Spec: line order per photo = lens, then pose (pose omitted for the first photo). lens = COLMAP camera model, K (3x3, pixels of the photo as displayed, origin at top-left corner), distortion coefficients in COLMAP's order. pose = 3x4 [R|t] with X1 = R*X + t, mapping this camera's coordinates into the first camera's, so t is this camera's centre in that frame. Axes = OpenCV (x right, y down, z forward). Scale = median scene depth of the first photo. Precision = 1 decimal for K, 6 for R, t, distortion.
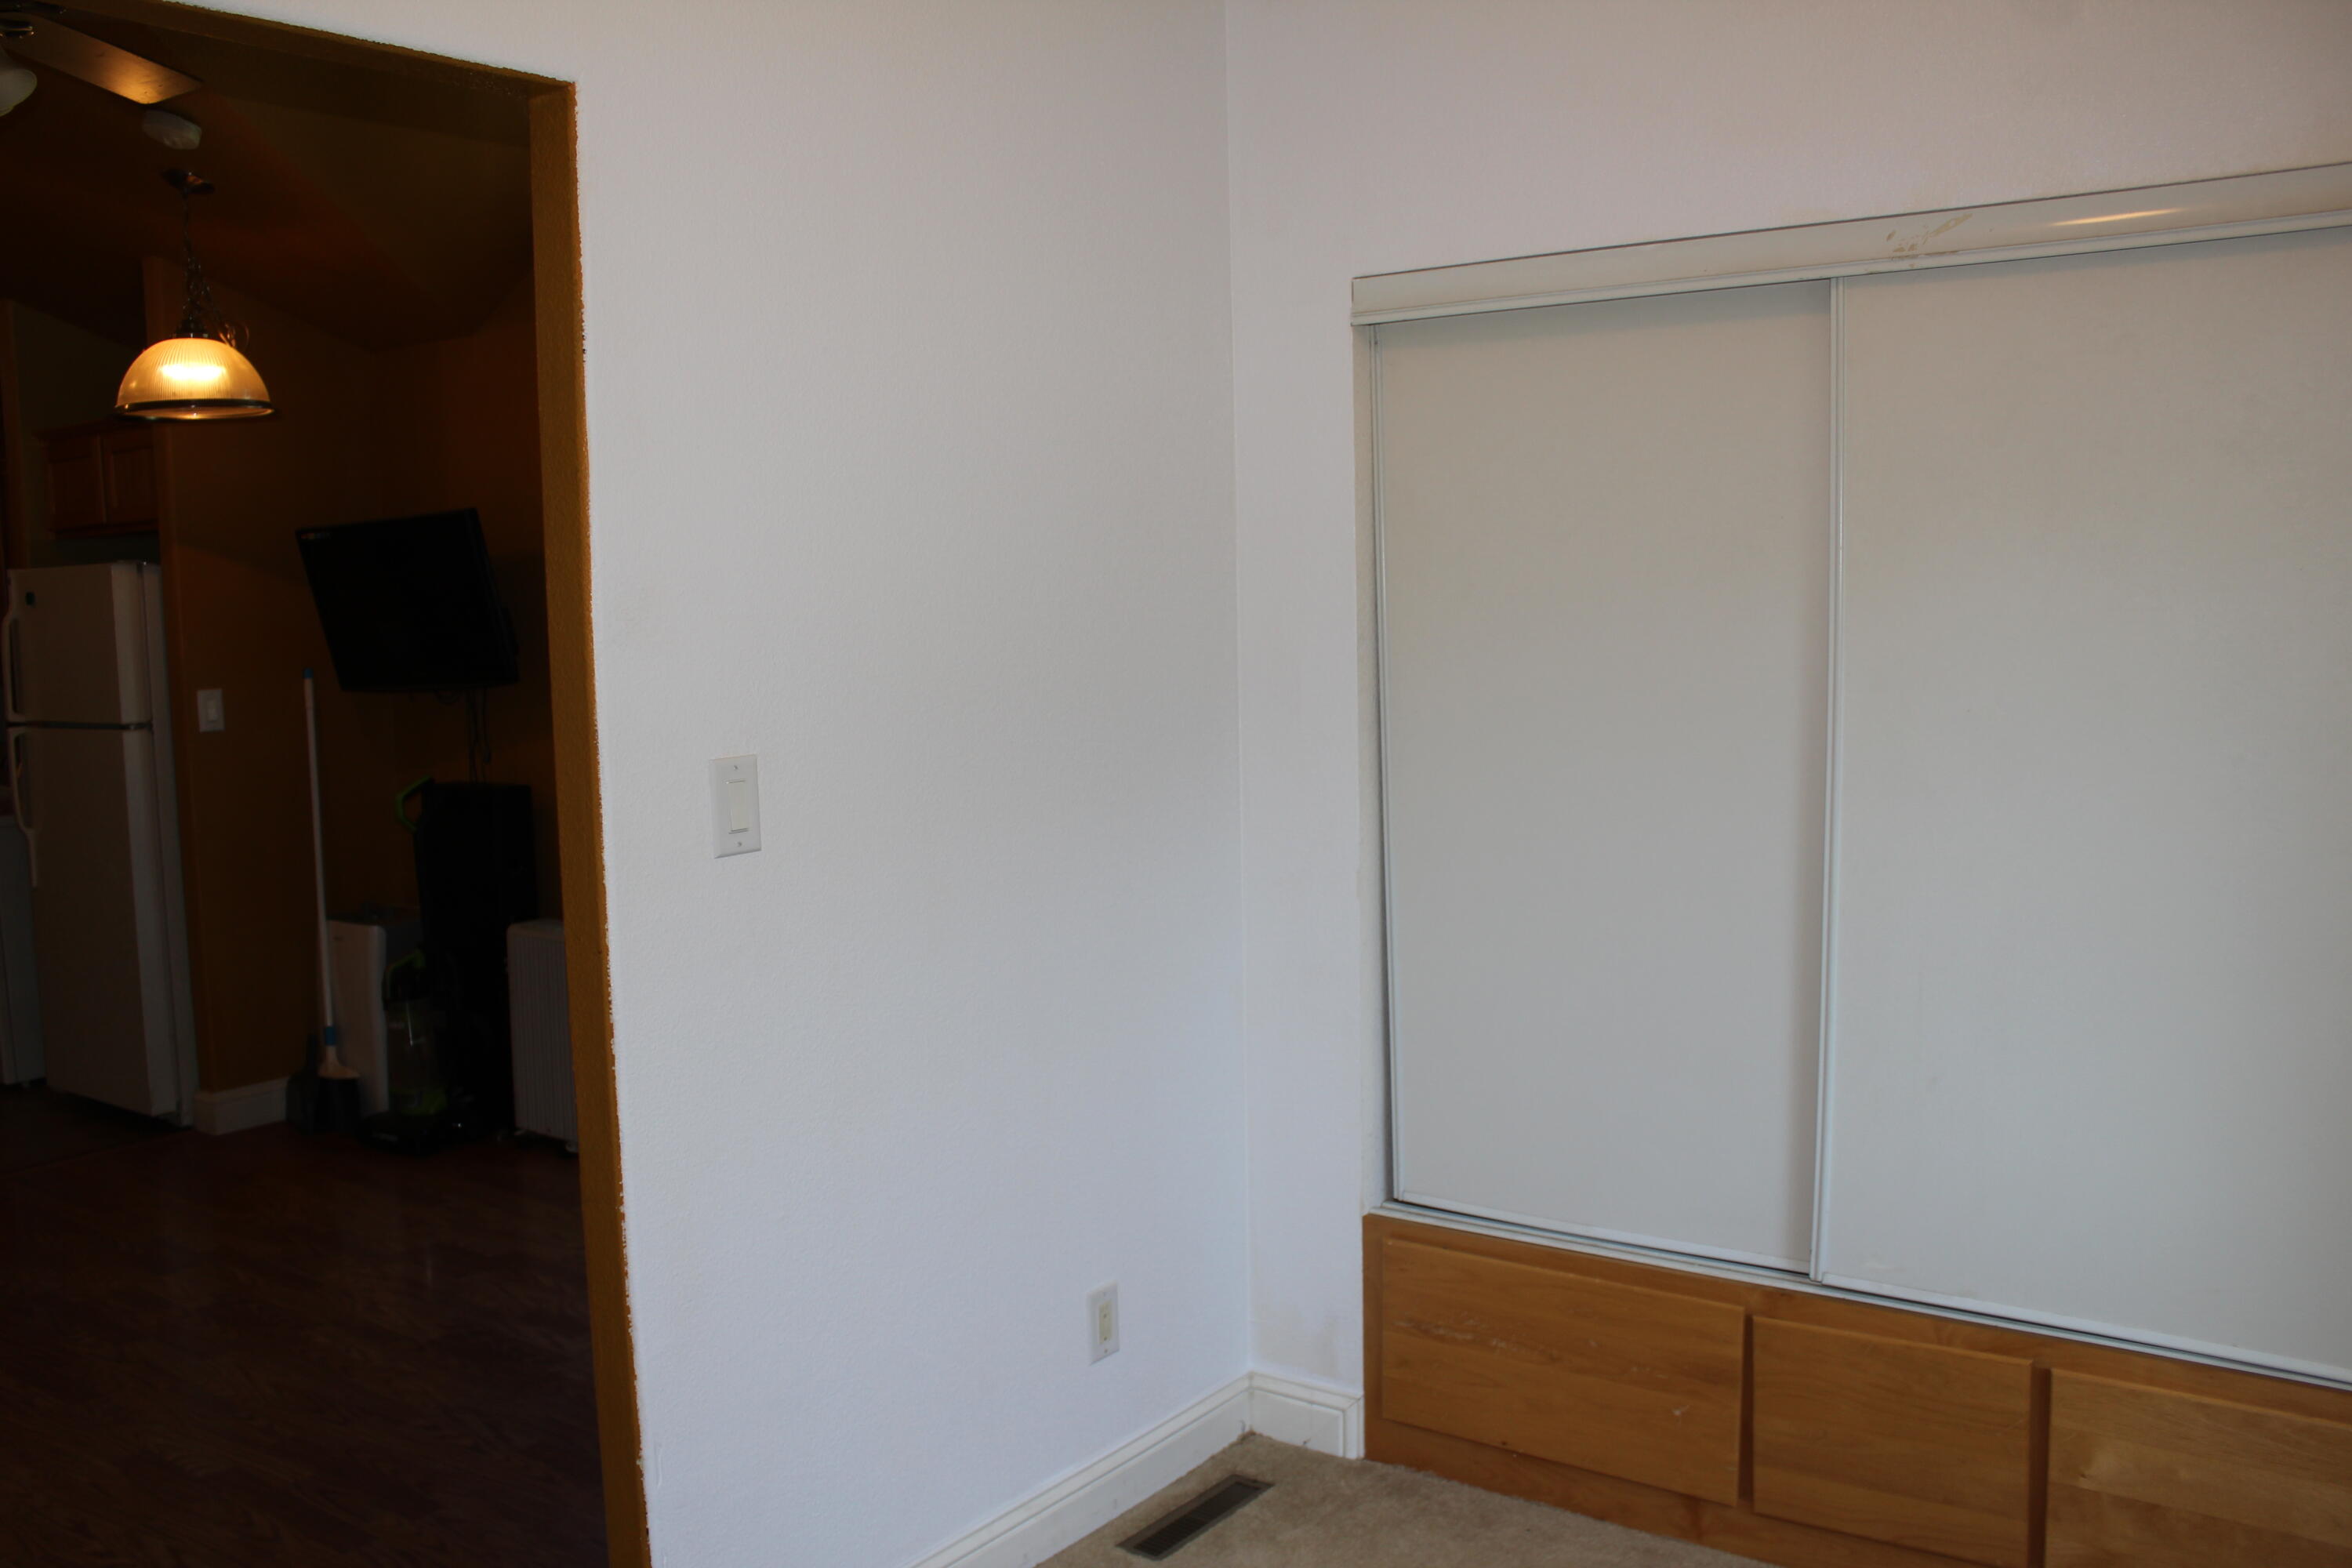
lens RADIAL K [[1977.5, 0, 1152.3], [0, 1977.5, 798.2], [0, 0, 1]] dist [-0.162447, 0.145882]
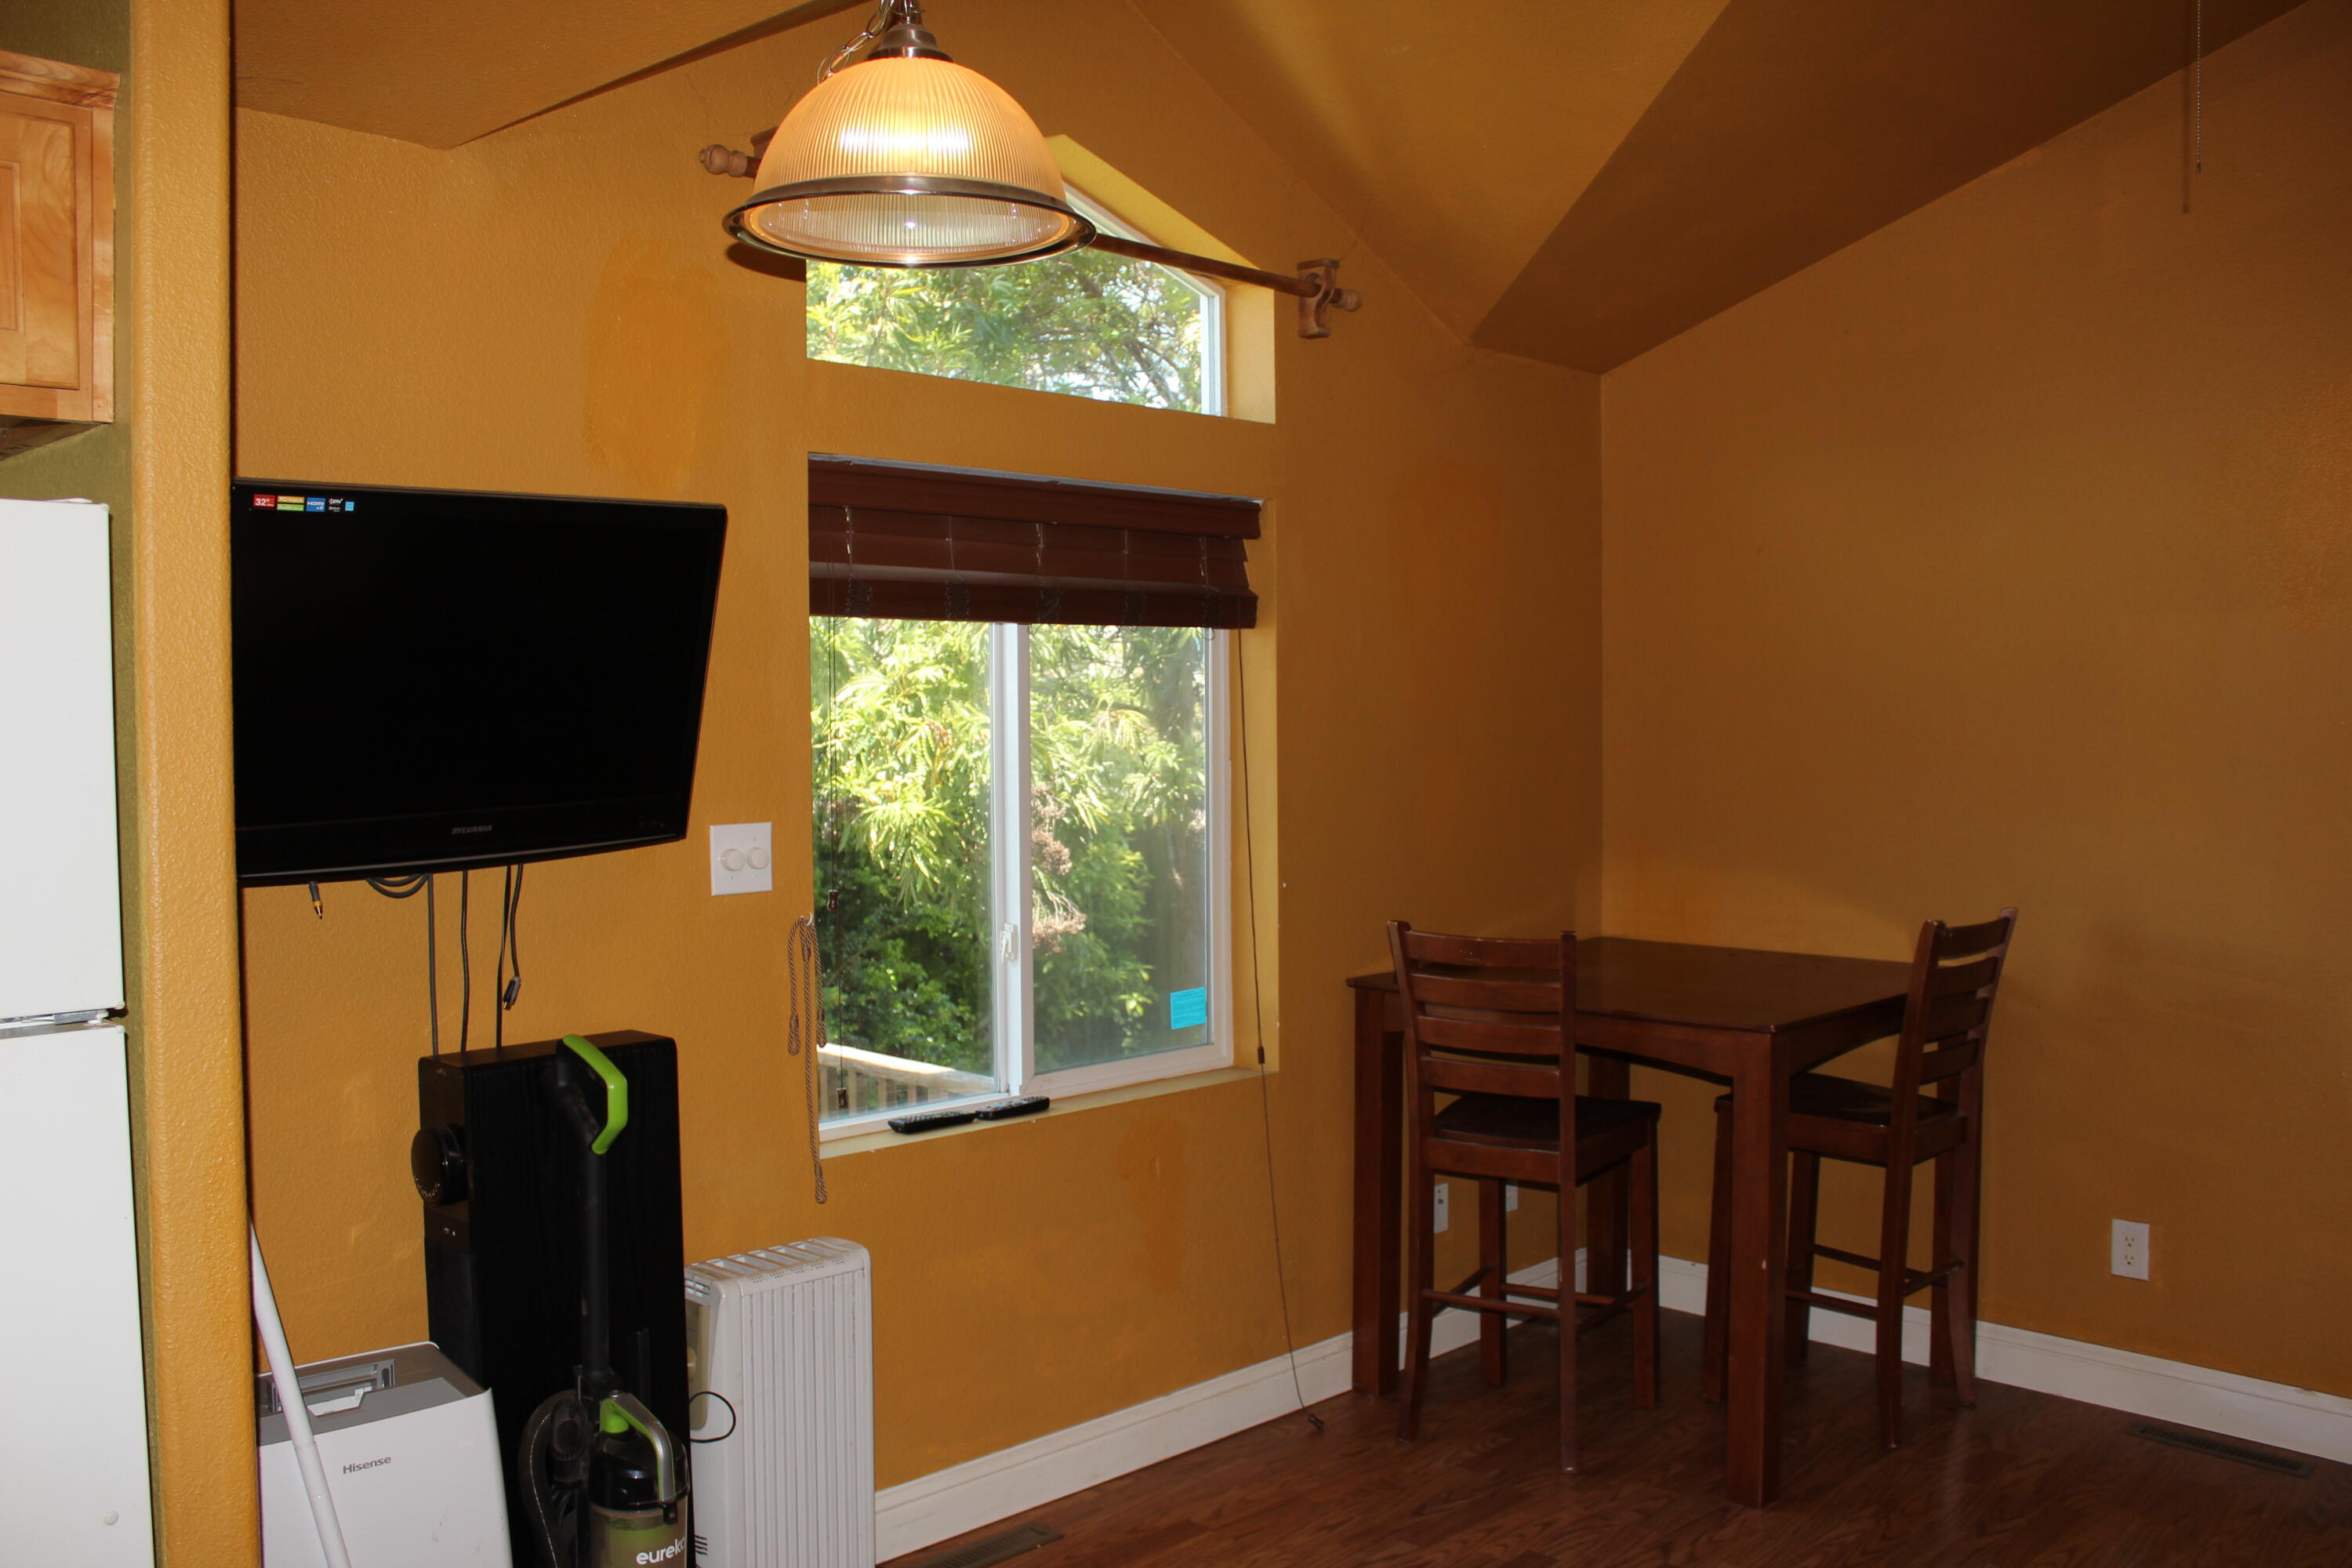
lens RADIAL K [[1977.5, 0, 1175.4], [0, 1977.5, 782.9], [0, 0, 1]] dist [-0.162447, 0.145882]
pose [[0.148178, -0.013545, 0.988868, -0.824520], [0.104468, 0.994526, -0.002032, -0.056984], [-0.983427, 0.103606, 0.148782, 0.769274]]
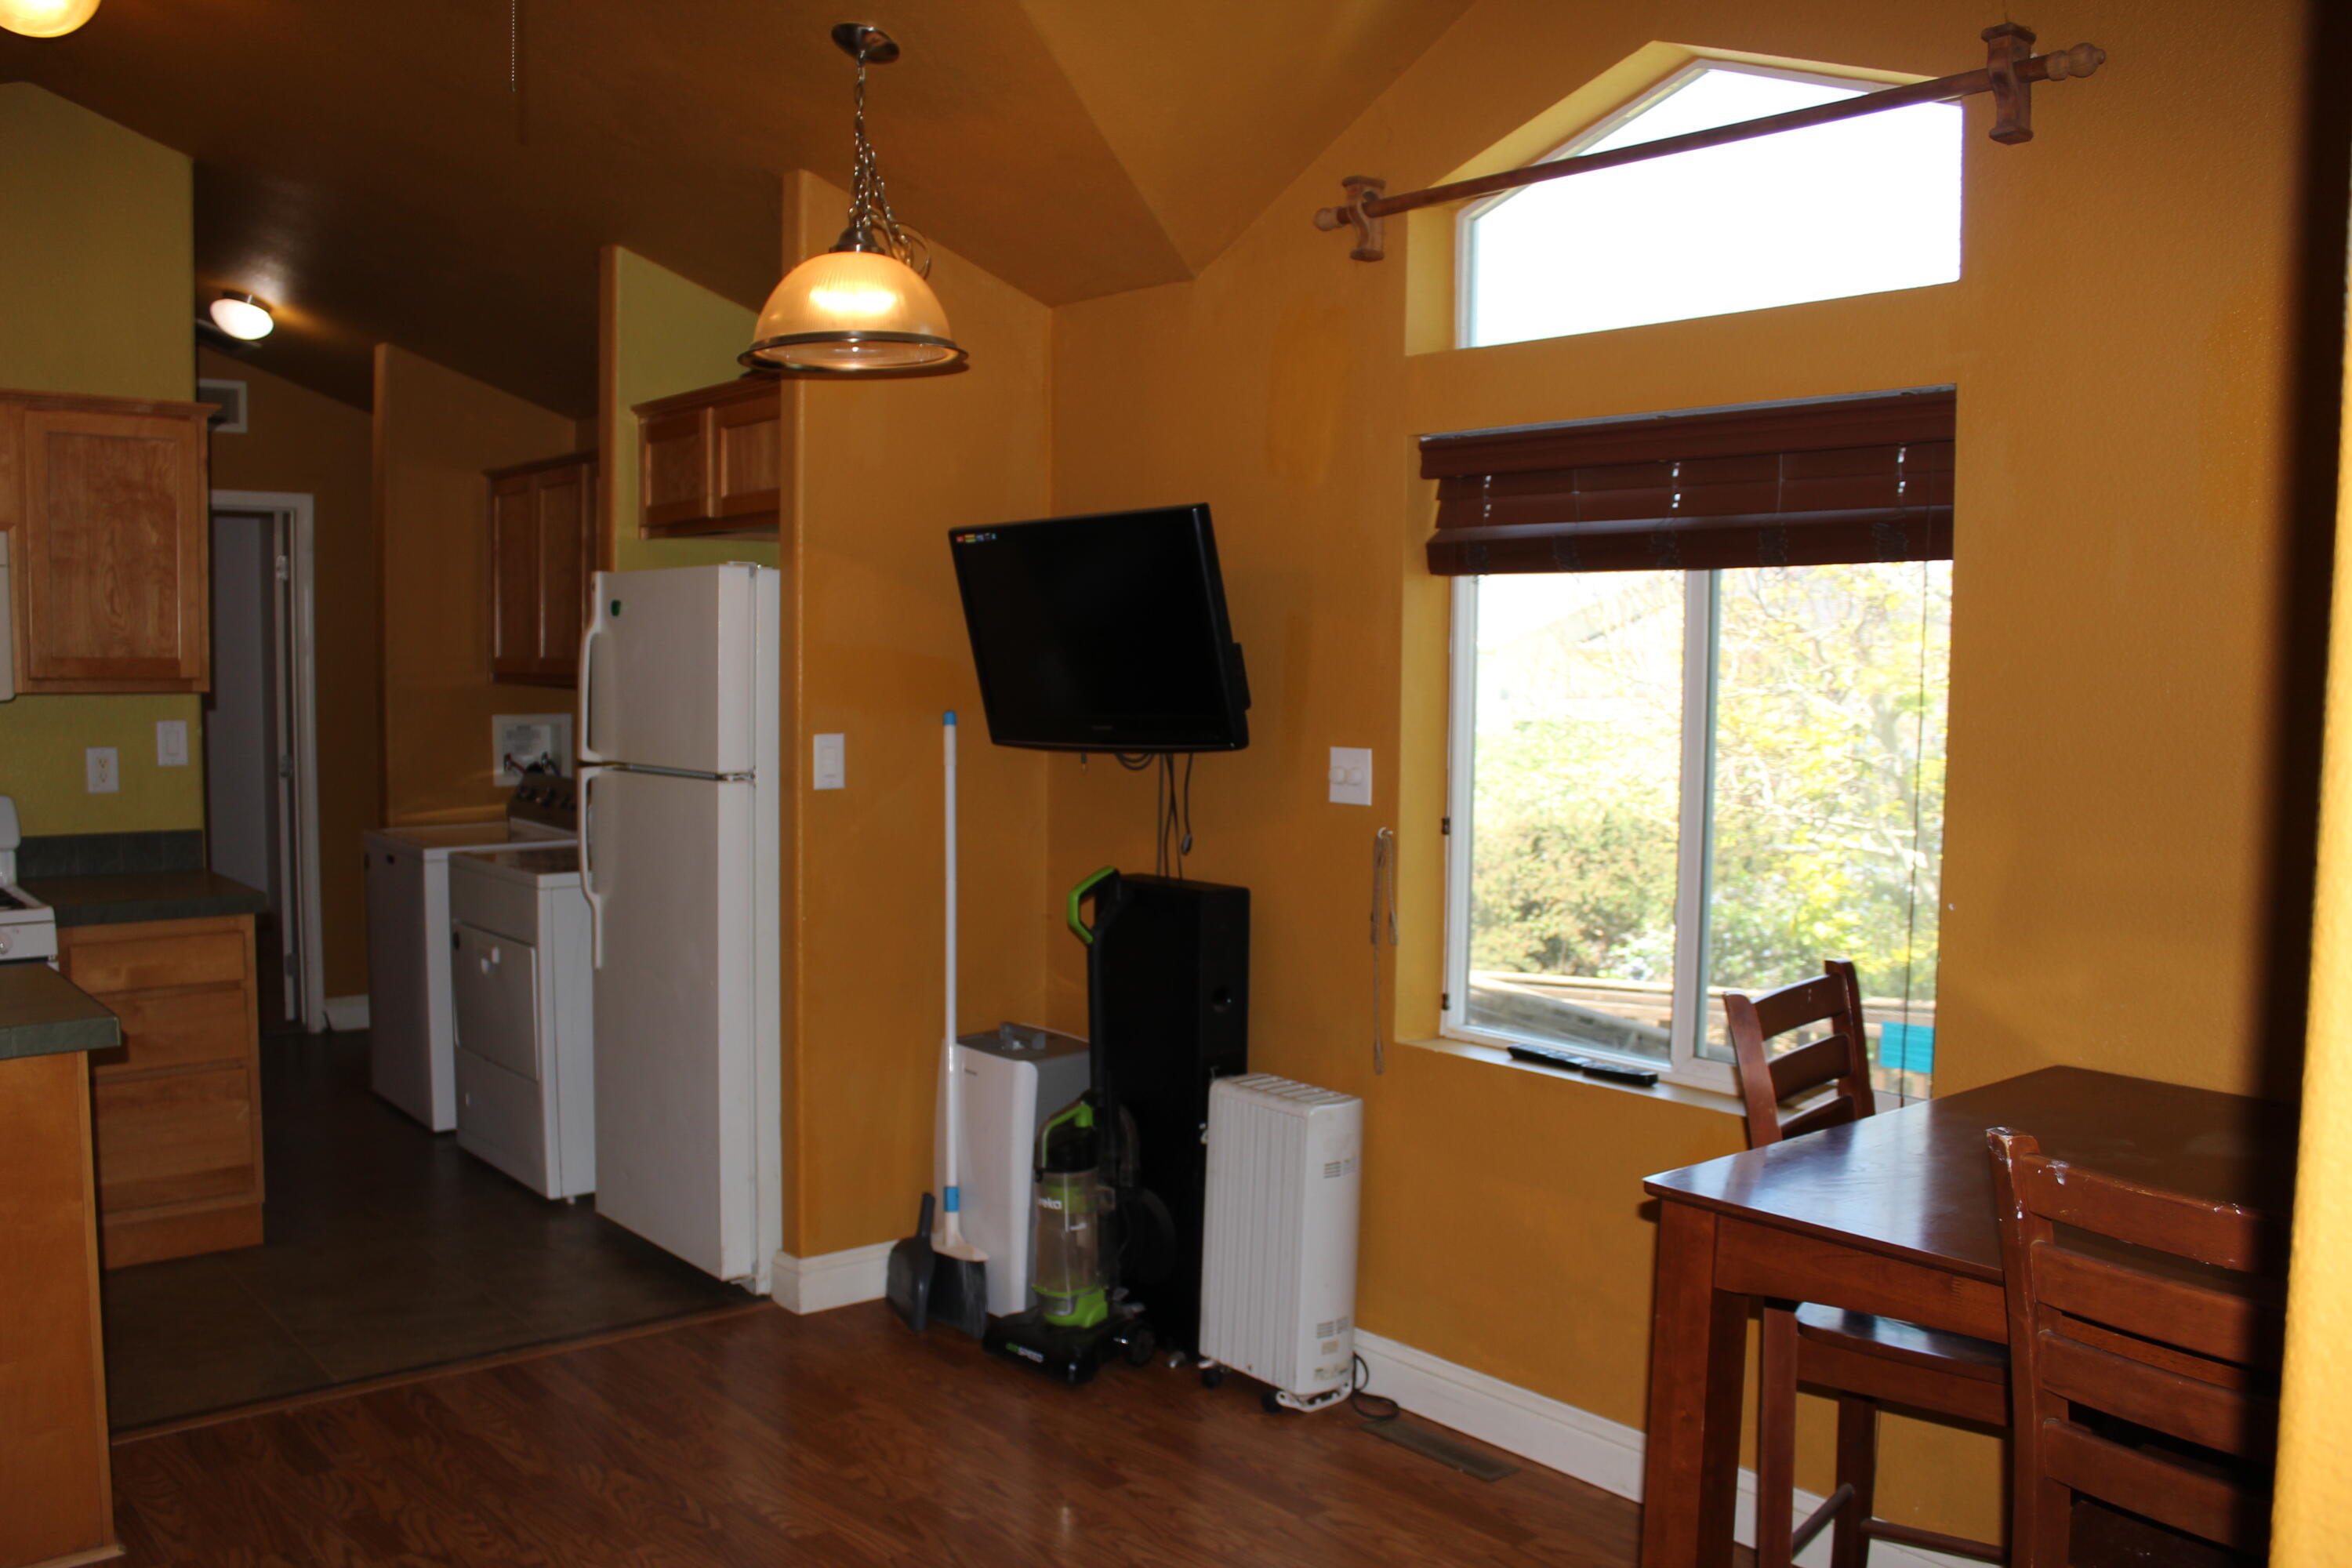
lens RADIAL K [[1977.5, 0, 1153.2], [0, 1977.5, 791.9], [0, 0, 1]] dist [-0.162447, 0.145882]
pose [[0.968016, 0.051532, -0.245540, -0.174445], [-0.059629, 0.997891, -0.025648, -0.021336], [0.243700, 0.039469, 0.969047, 0.274609]]
